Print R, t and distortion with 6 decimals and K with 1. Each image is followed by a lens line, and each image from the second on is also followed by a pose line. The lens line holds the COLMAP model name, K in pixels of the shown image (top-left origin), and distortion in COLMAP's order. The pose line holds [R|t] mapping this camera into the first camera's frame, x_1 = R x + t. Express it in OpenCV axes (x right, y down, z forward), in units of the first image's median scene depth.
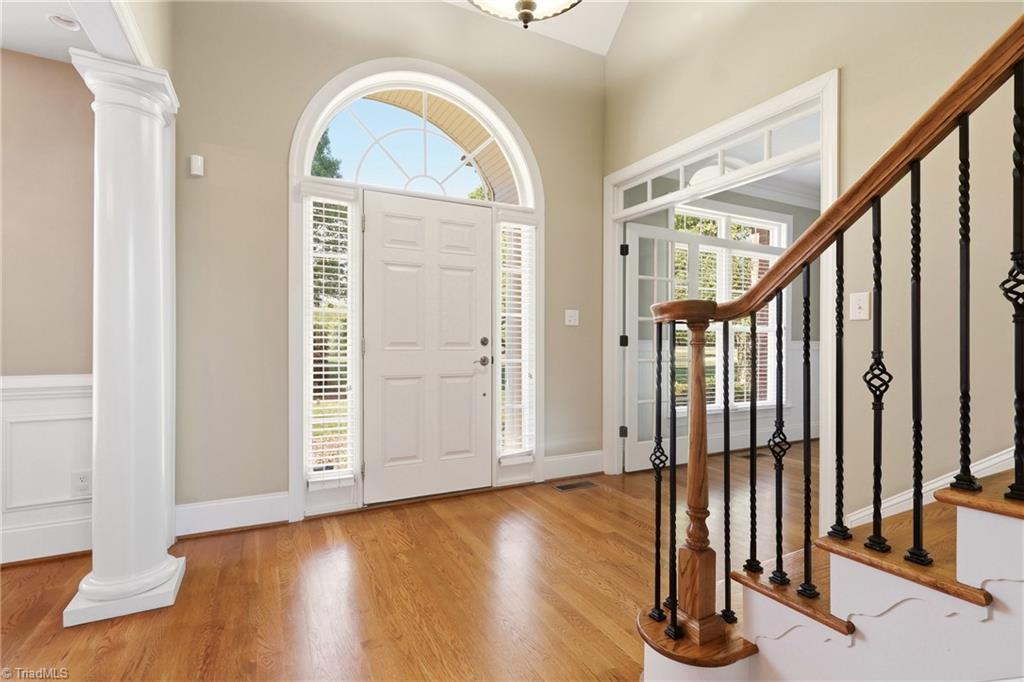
lens RADIAL K [[481.4, 0, 510.4], [0, 481.4, 342.3], [0, 0, 1]] dist [0.001492, 0.000737]
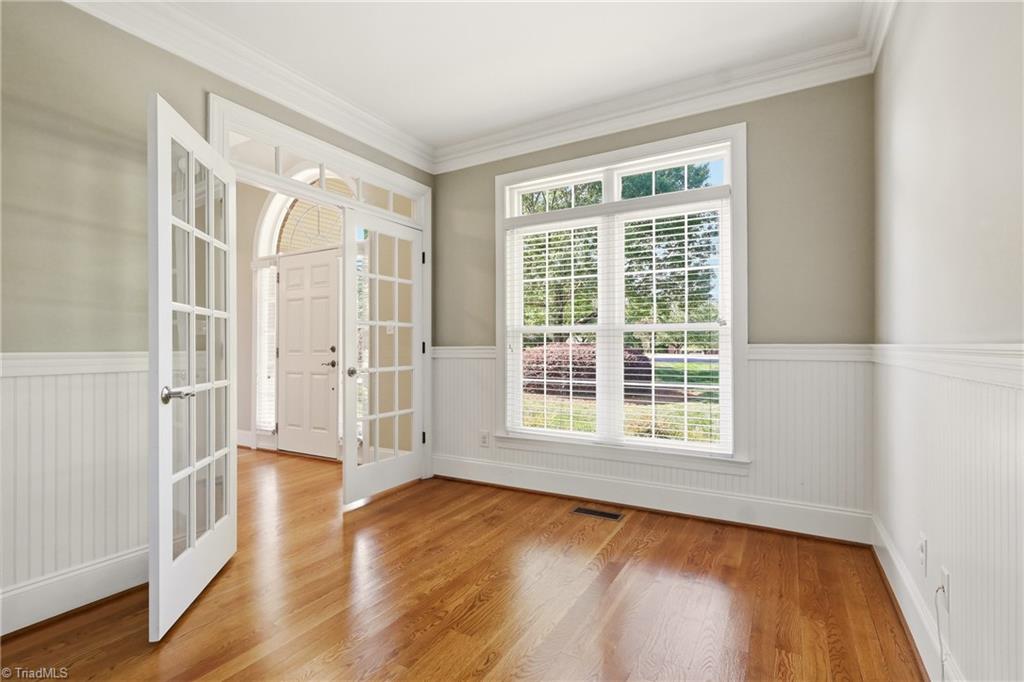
lens RADIAL K [[481.4, 0, 510.4], [0, 481.4, 342.3], [0, 0, 1]] dist [0.001492, 0.000737]
pose [[0.541793, -0.010752, -0.840443, 1.341580], [0.009191, 0.999934, -0.006868, -0.006995], [0.840462, -0.004004, 0.541856, 0.690075]]
